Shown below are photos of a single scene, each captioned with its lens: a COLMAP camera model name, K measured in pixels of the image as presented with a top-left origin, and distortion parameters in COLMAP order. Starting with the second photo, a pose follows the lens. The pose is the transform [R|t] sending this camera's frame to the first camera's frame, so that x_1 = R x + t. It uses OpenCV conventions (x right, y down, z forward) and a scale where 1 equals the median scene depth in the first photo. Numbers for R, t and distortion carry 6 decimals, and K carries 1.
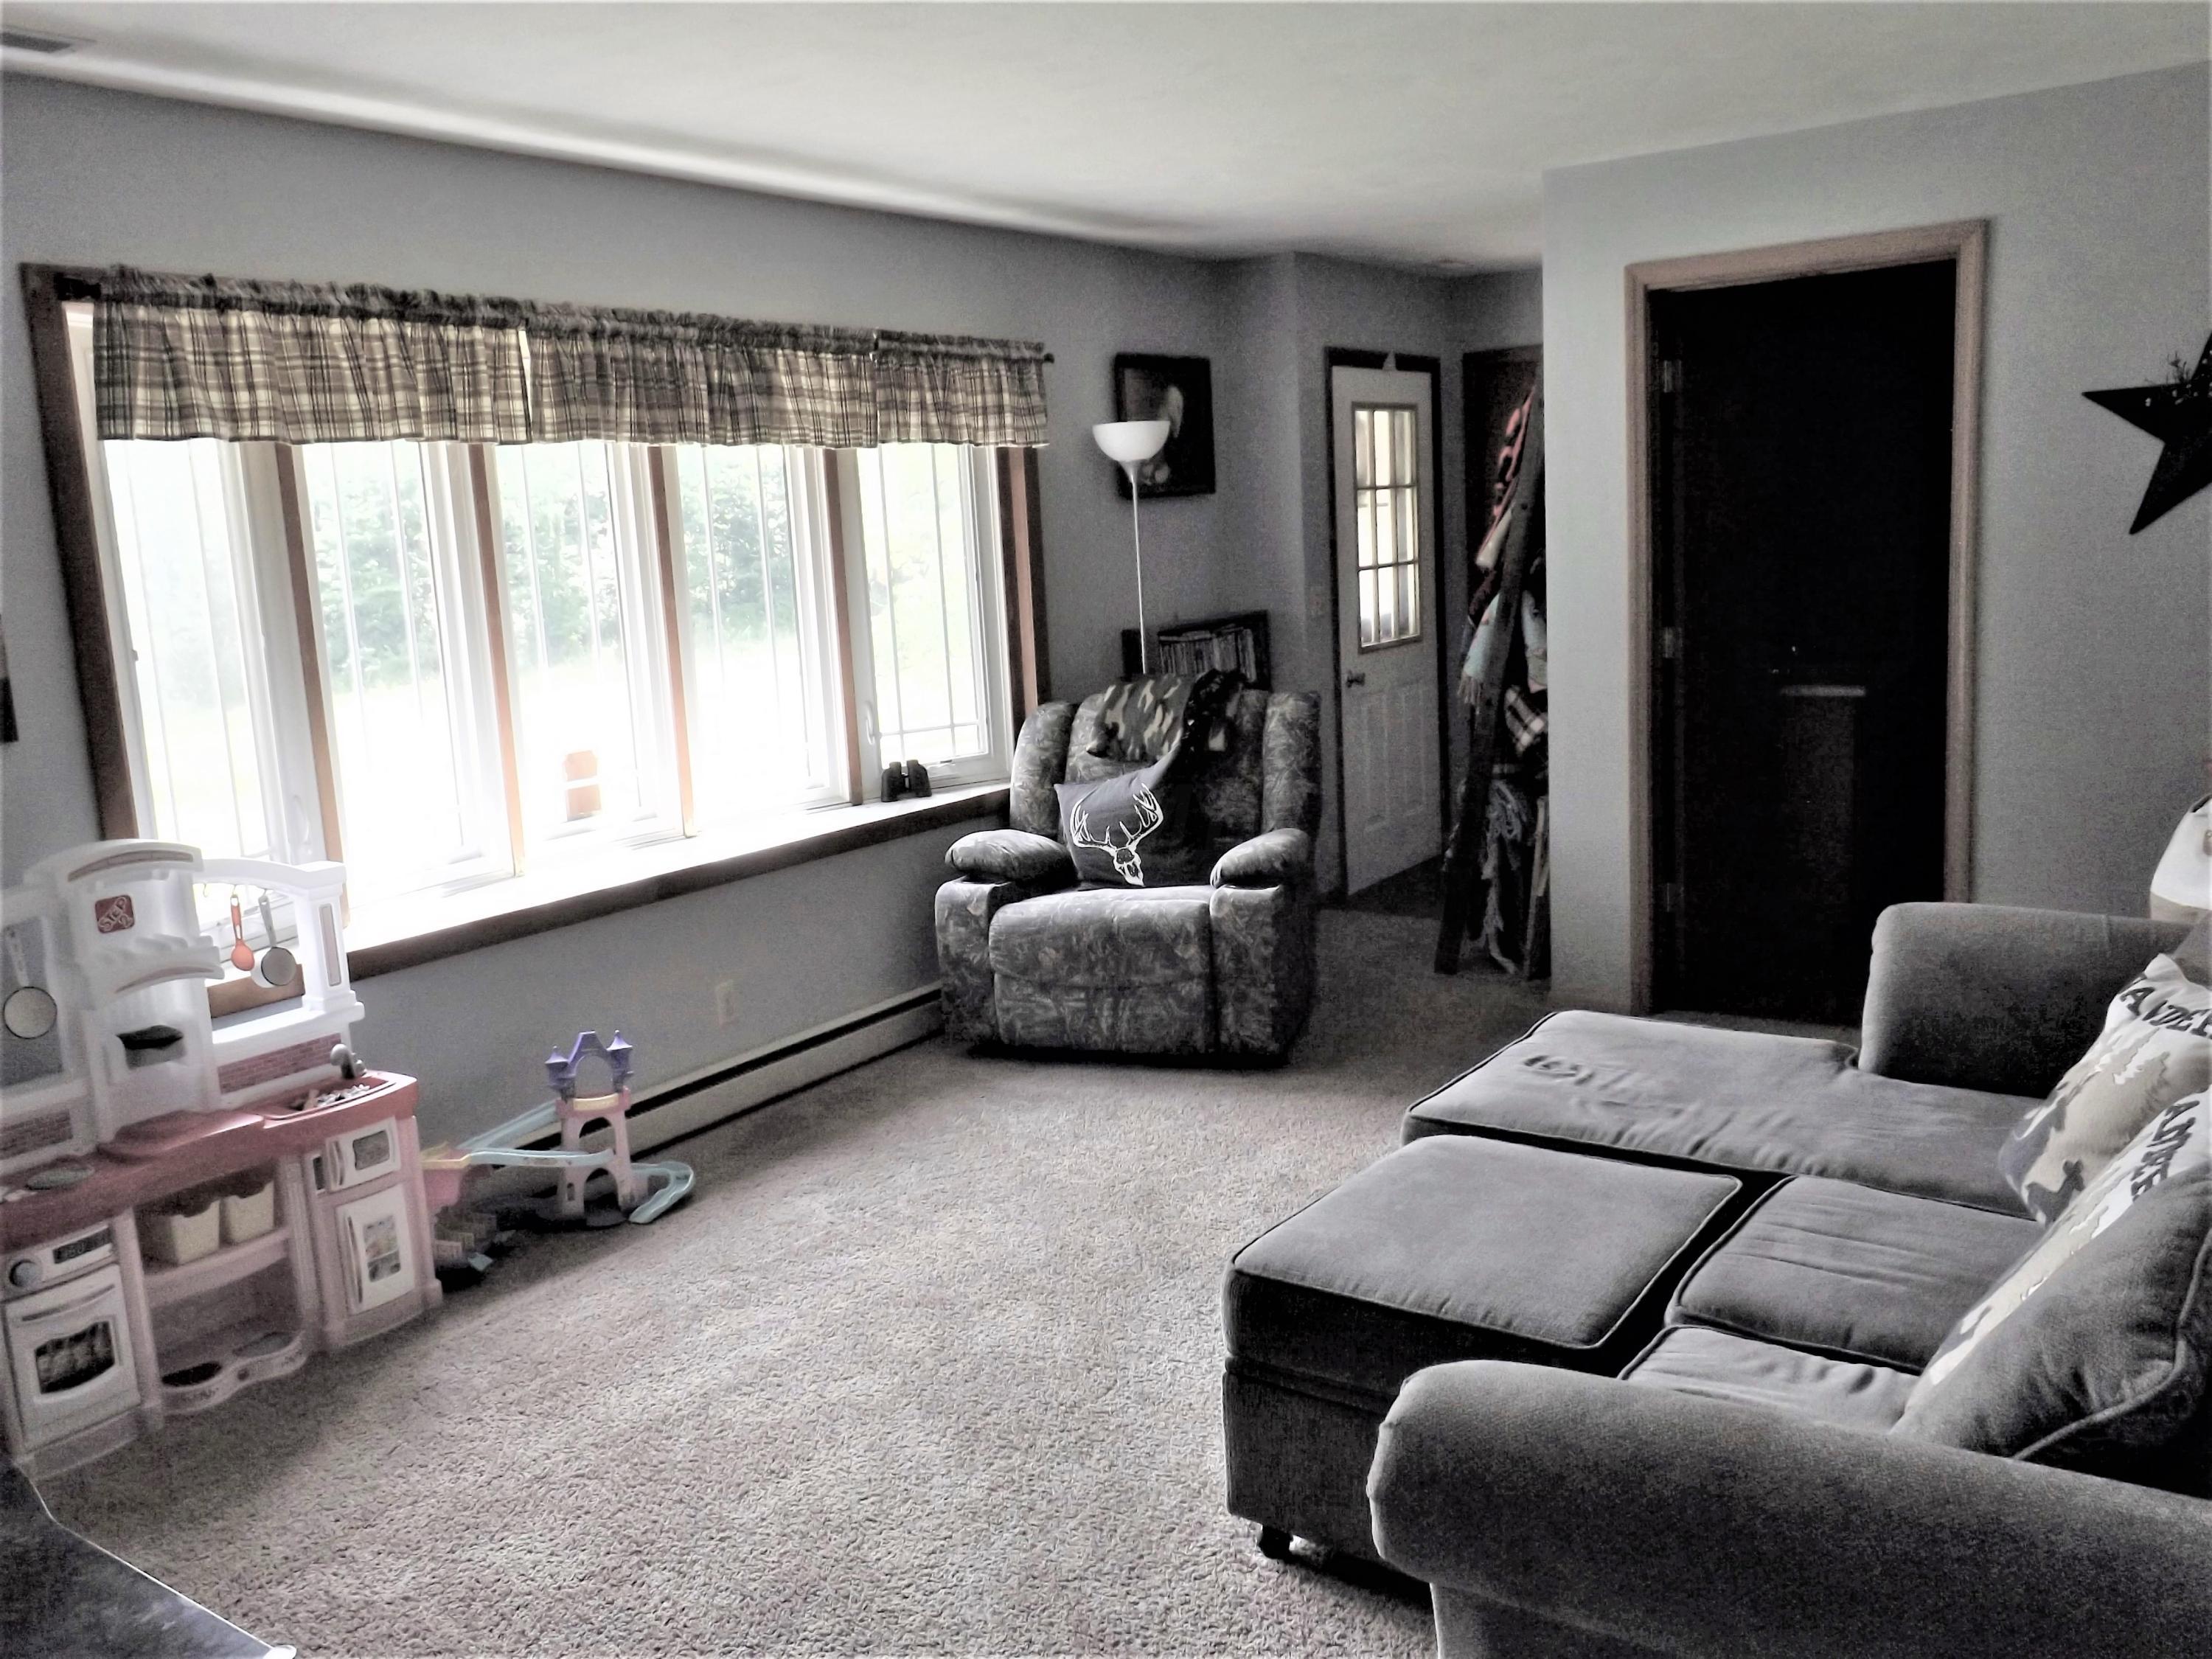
lens RADIAL K [[1859.9, 0, 1106.0], [0, 1859.9, 829.5], [0, 0, 1]] dist [0.026844, -0.041131]
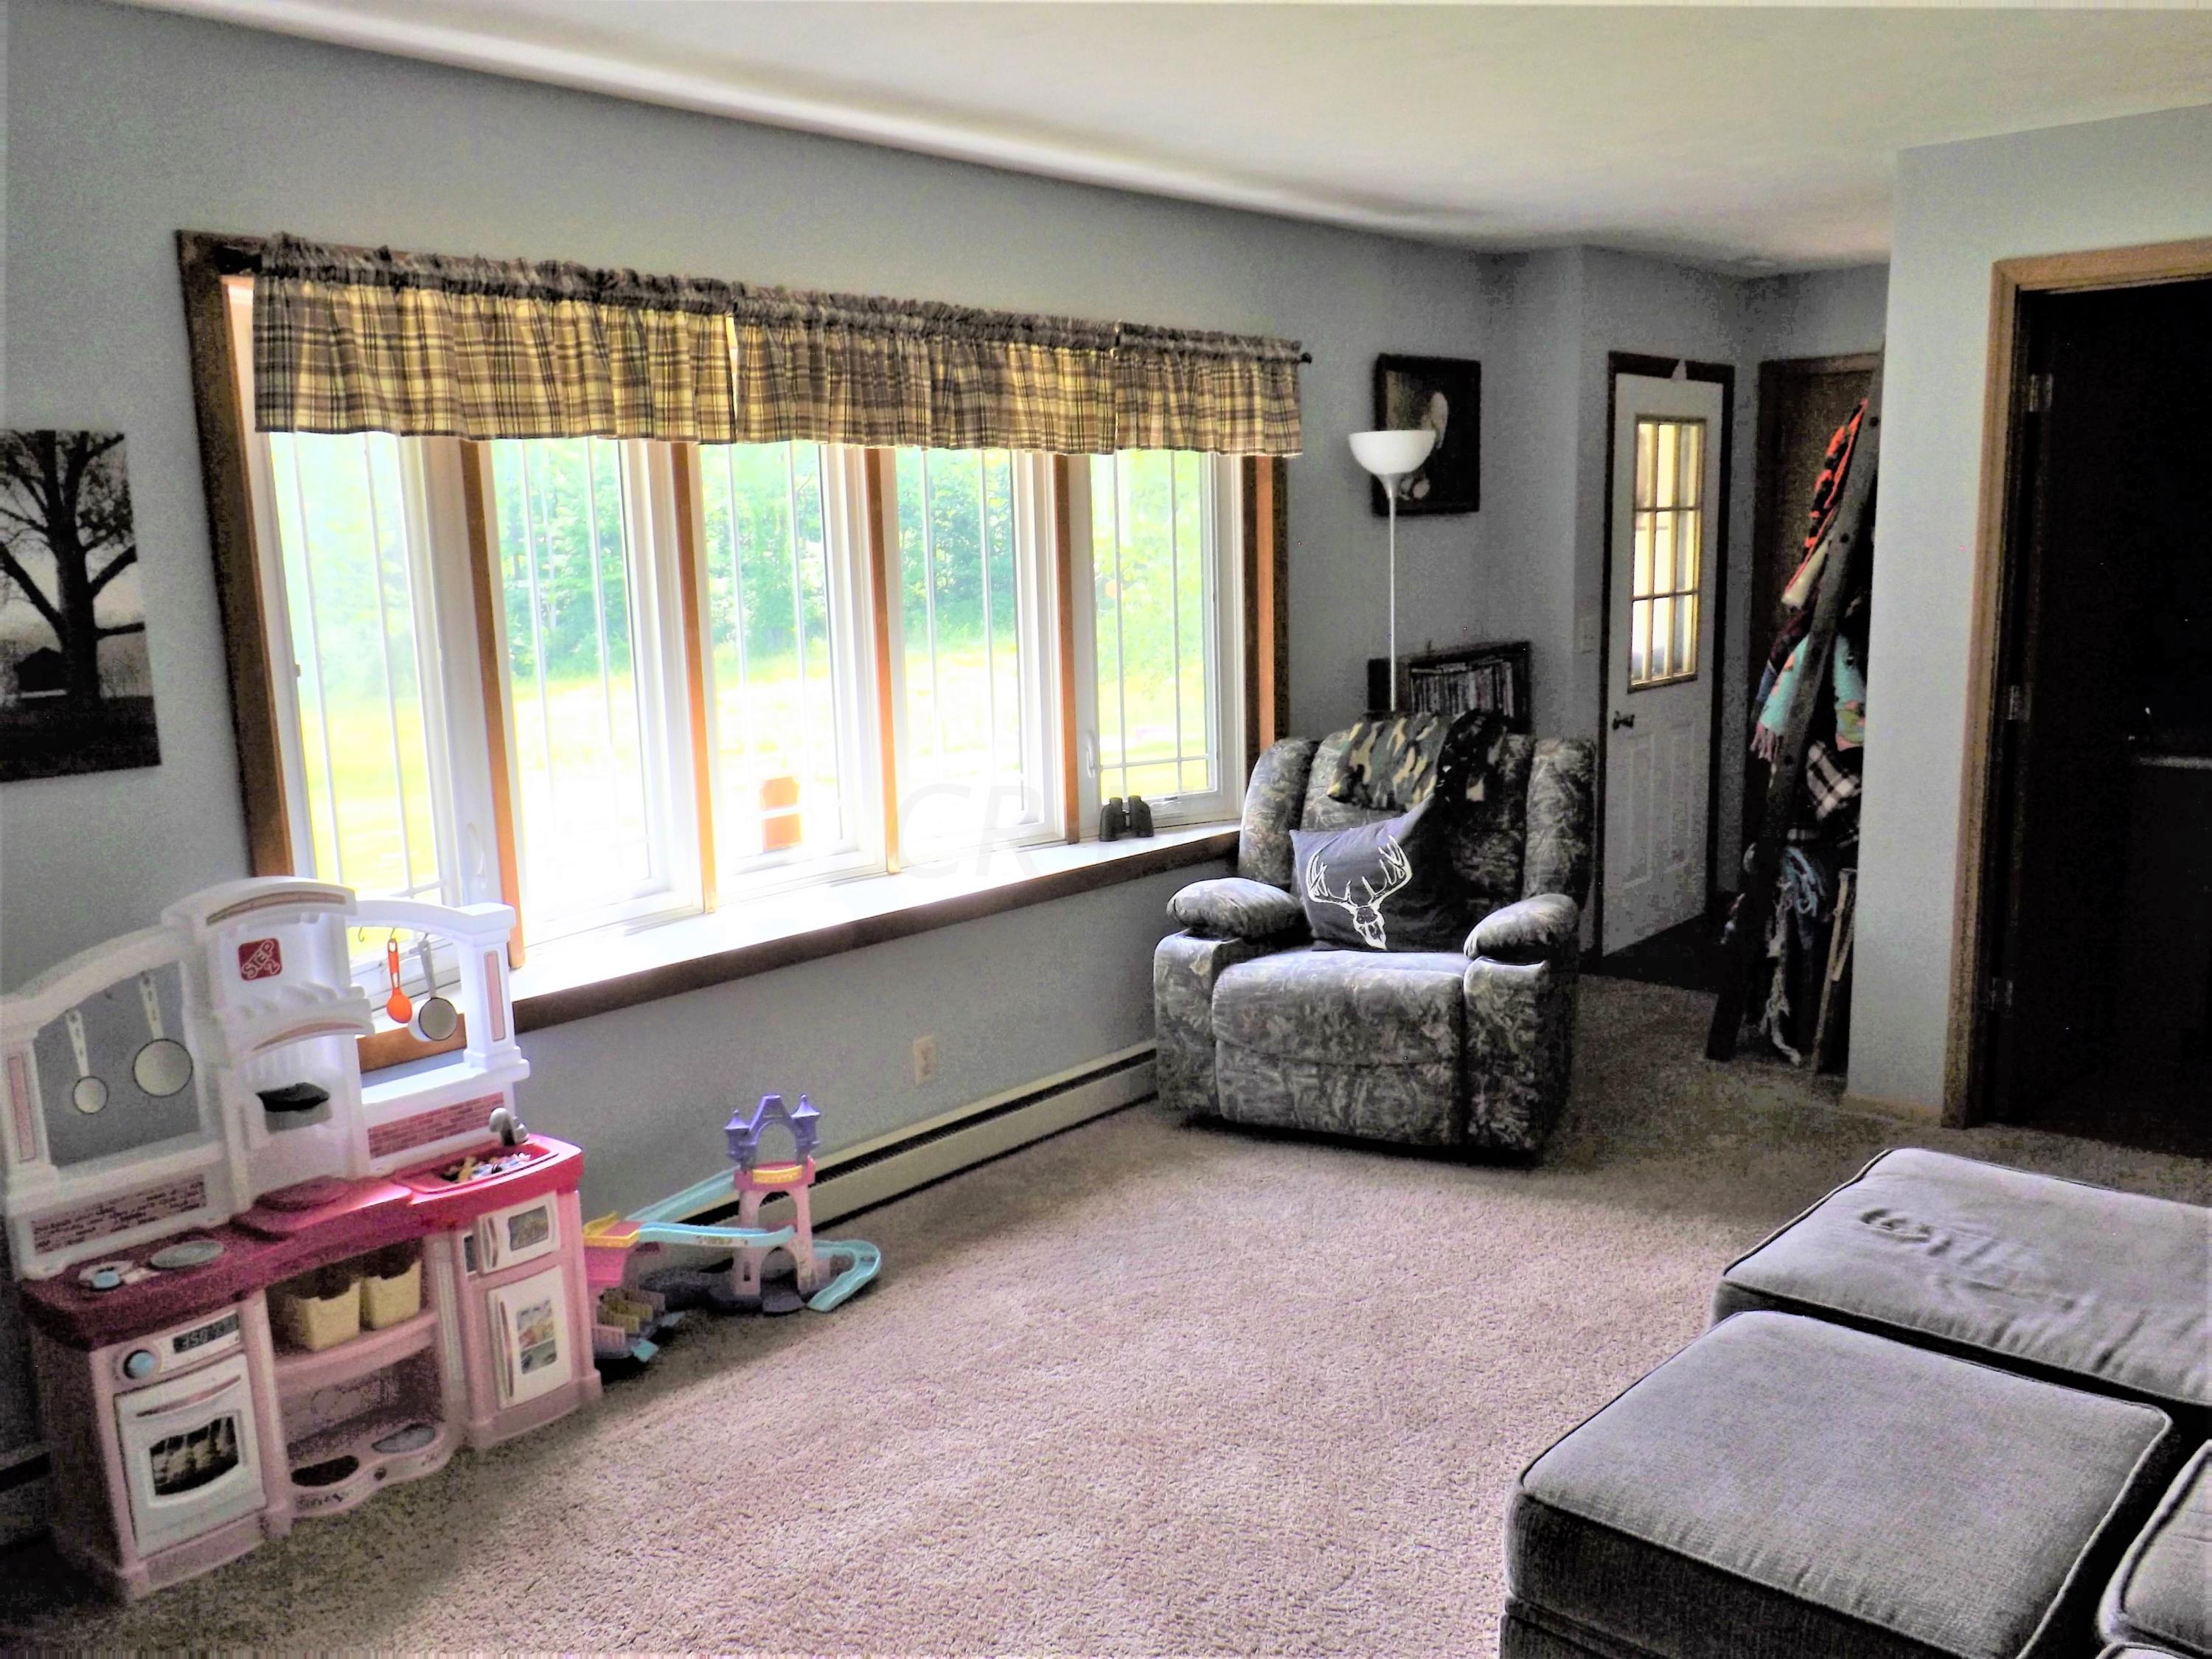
lens RADIAL K [[1830.0, 0, 1121.1], [0, 1830.0, 864.5], [0, 0, 1]] dist [-0.002609, -0.011559]
pose [[0.994018, 0.045374, -0.099341, -0.025744], [-0.043260, 0.998791, 0.023333, -0.031697], [0.100280, -0.018896, 0.994780, 0.133420]]
